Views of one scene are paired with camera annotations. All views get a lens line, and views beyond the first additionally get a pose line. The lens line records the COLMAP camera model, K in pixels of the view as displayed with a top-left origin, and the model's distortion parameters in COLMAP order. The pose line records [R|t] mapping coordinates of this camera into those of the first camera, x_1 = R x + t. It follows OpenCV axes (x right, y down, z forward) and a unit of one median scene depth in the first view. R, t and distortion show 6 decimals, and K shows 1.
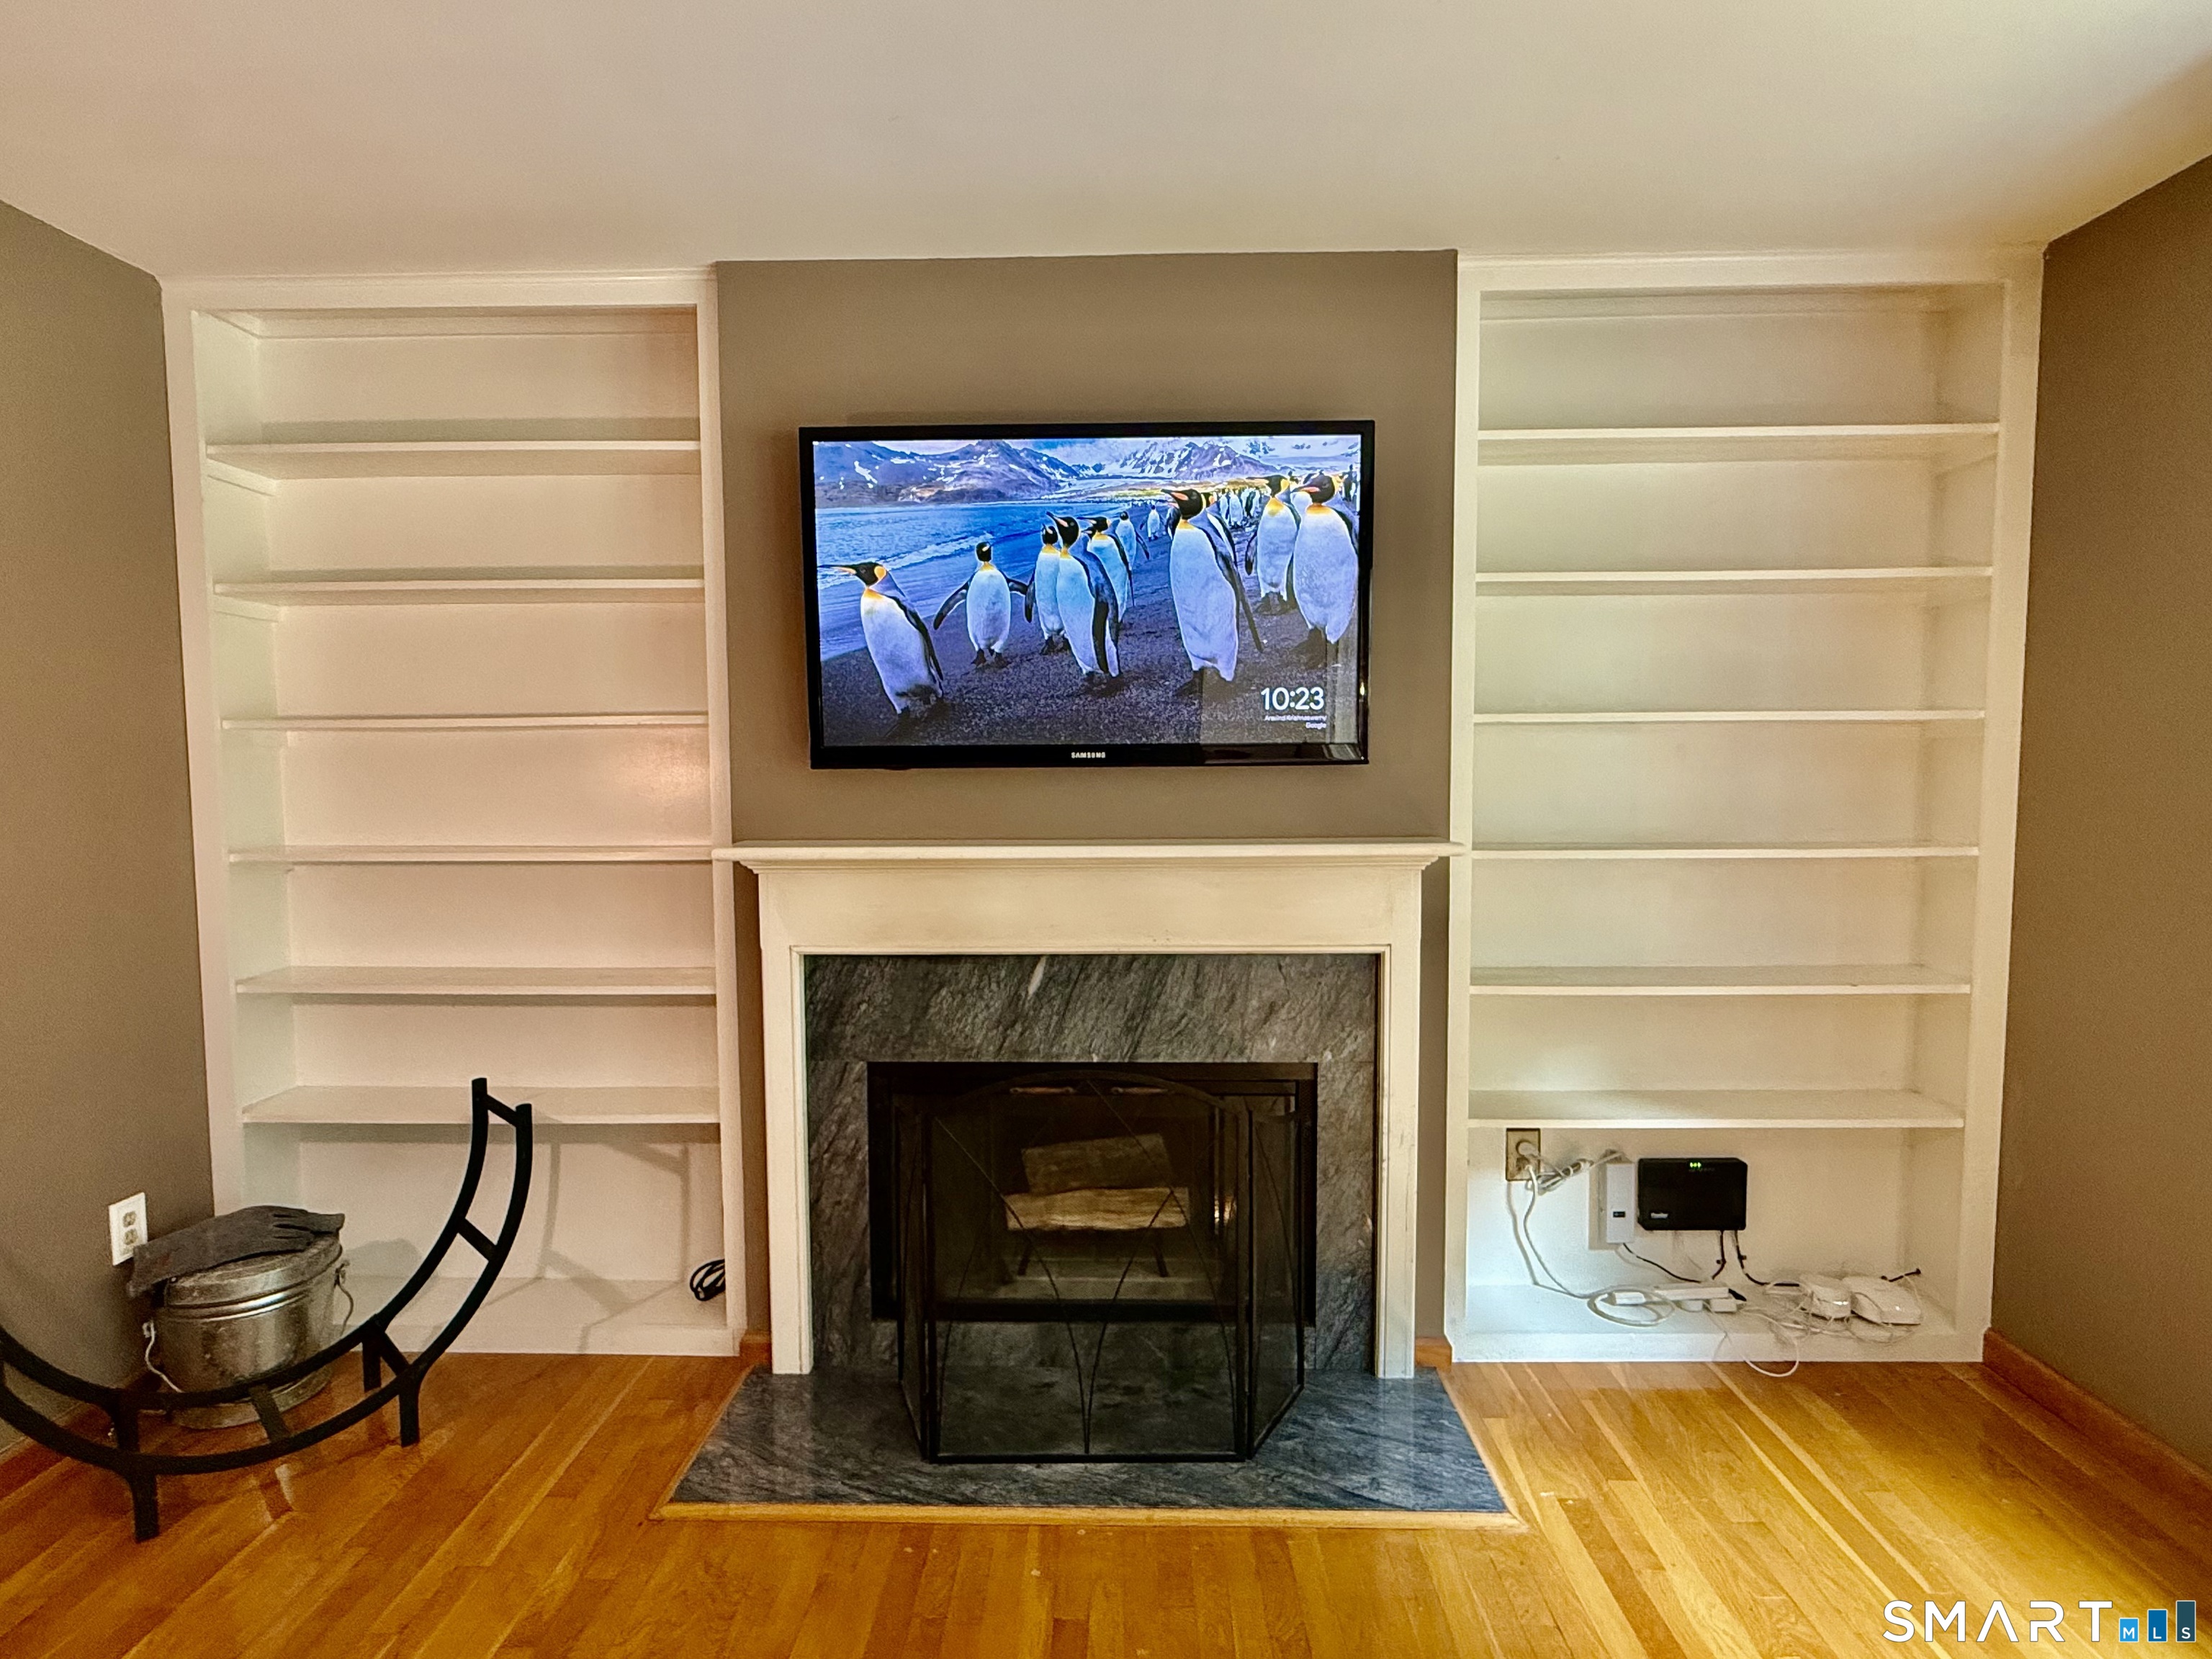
lens RADIAL K [[1149.0, 0, 1110.0], [0, 1149.0, 821.3], [0, 0, 1]] dist [-0.000686, 0.000745]
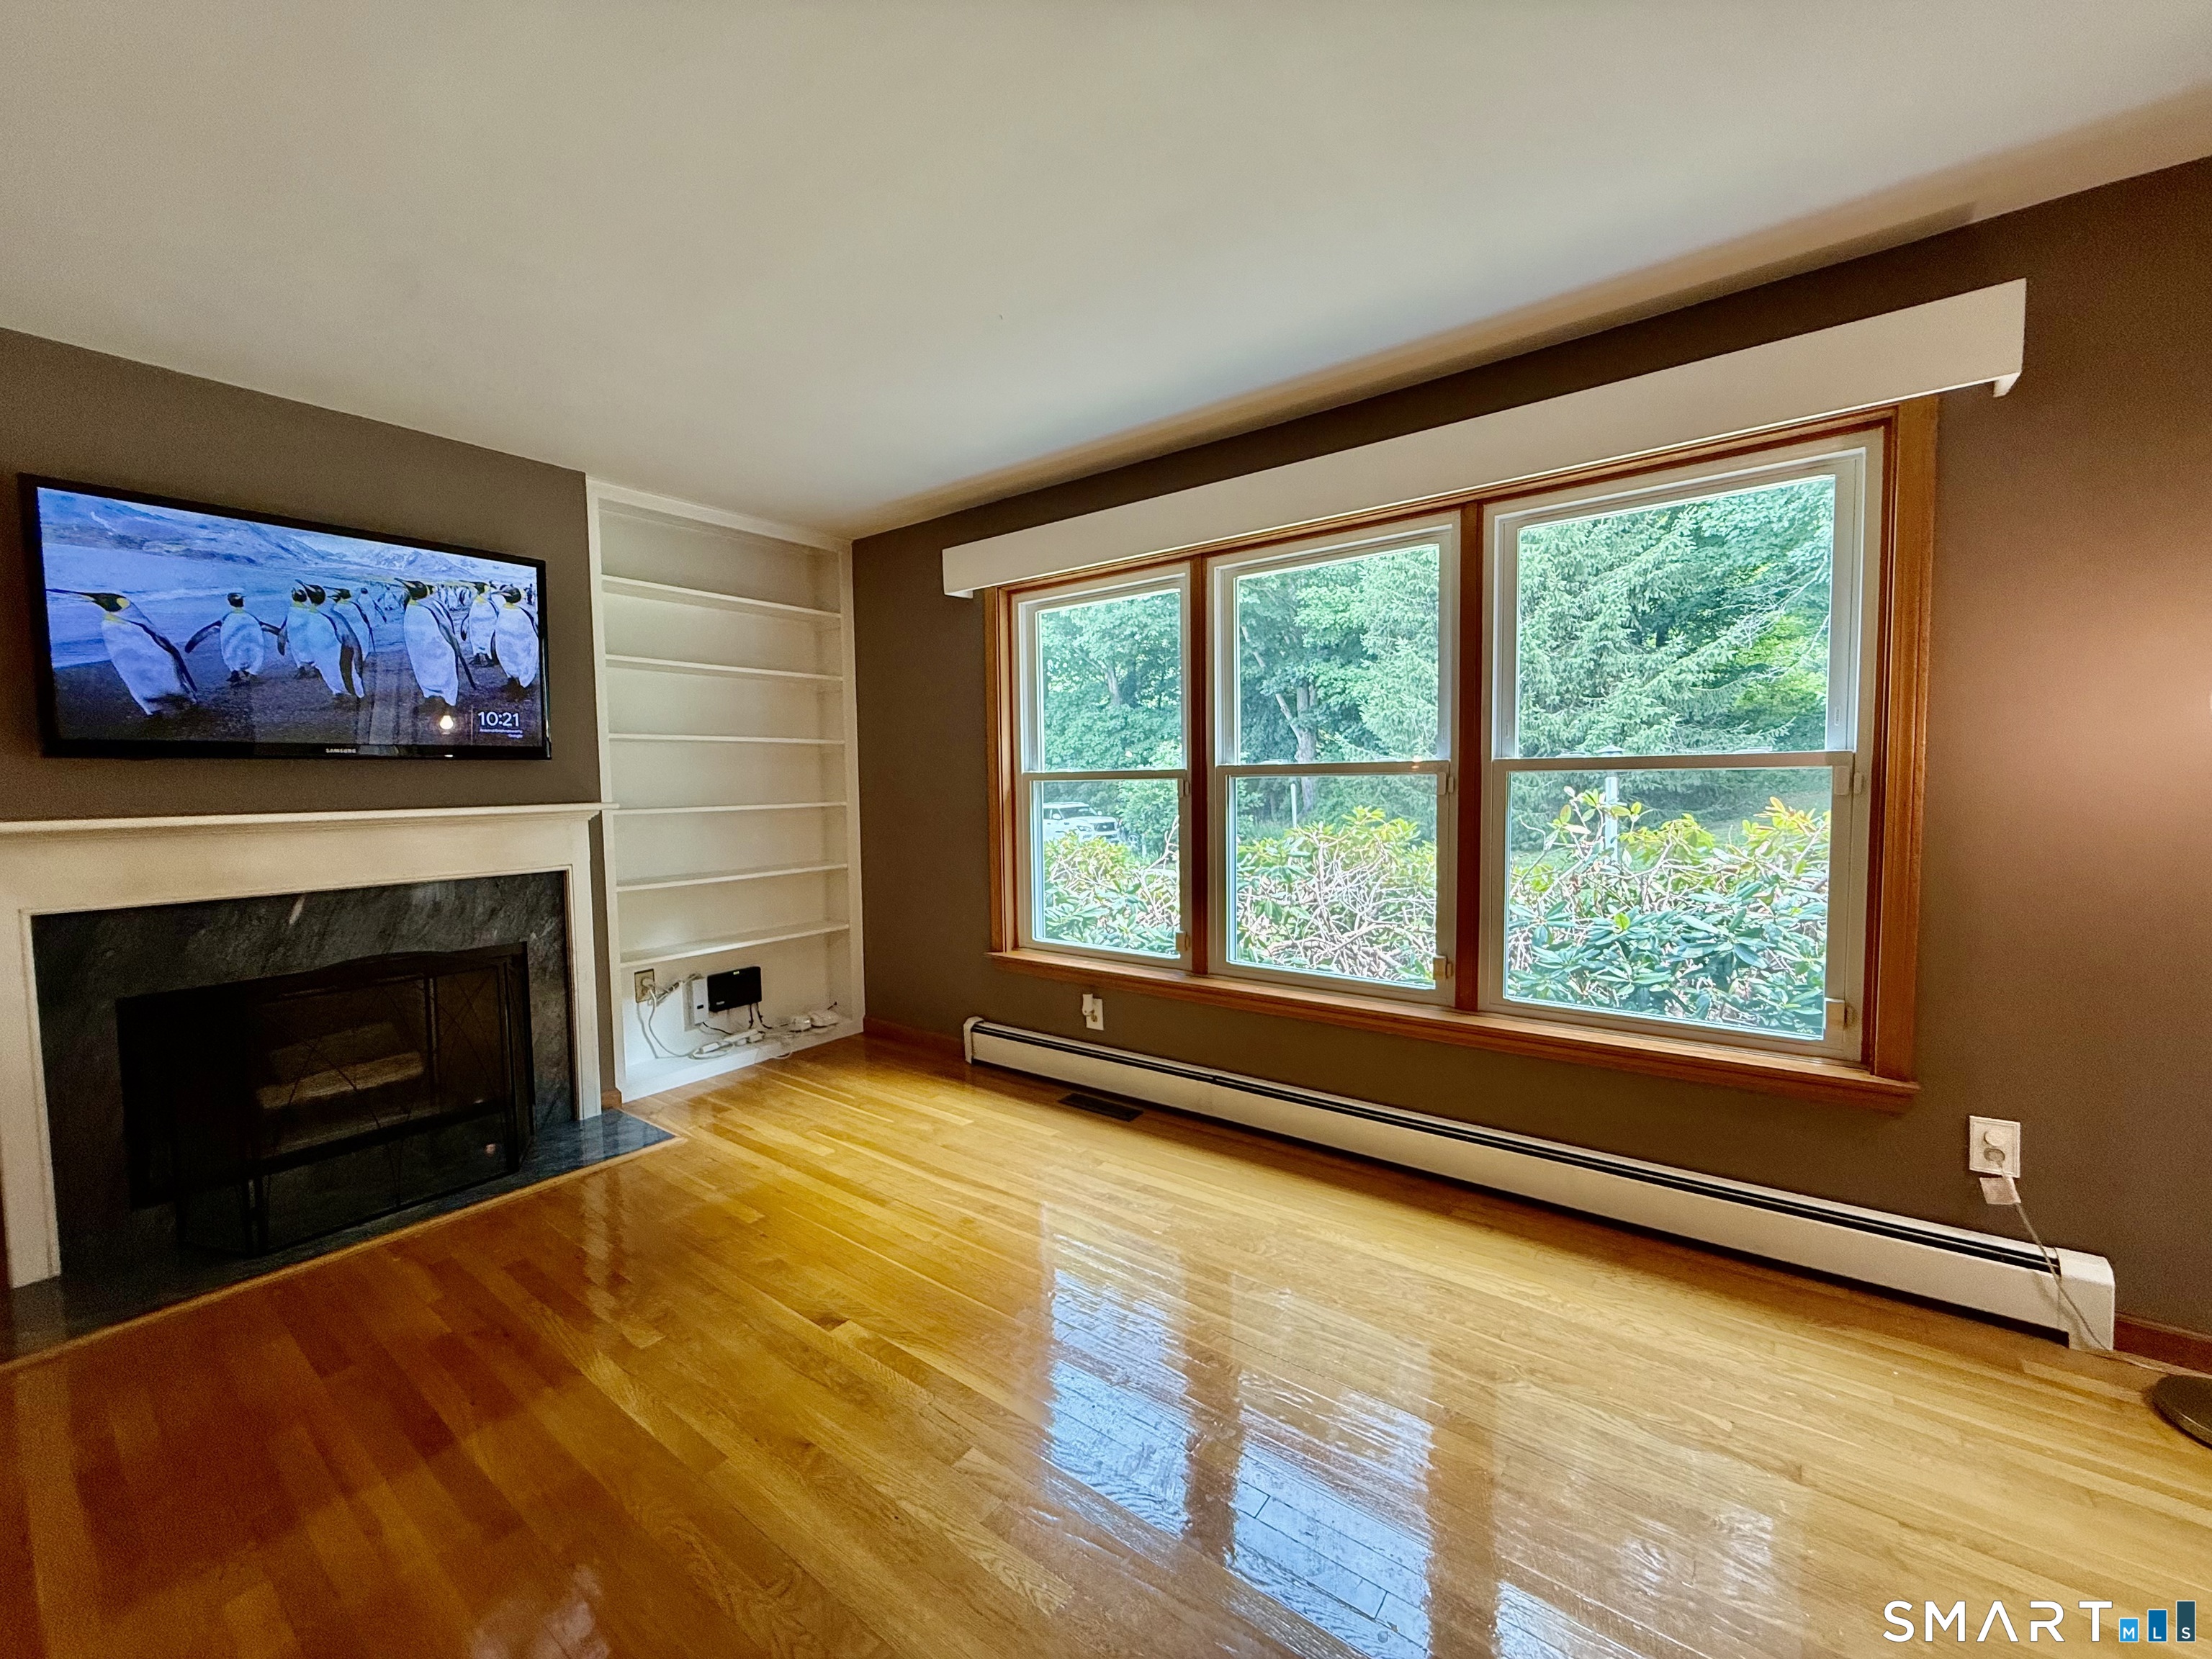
lens RADIAL K [[876.1, 0, 1115.2], [0, 876.1, 841.2], [0, 0, 1]] dist [-0.002496, -0.000260]
pose [[0.570349, -0.063597, 0.818937, -0.374940], [0.060977, 0.997525, 0.034999, 0.078025], [-0.819136, 0.029975, 0.572815, -0.437446]]
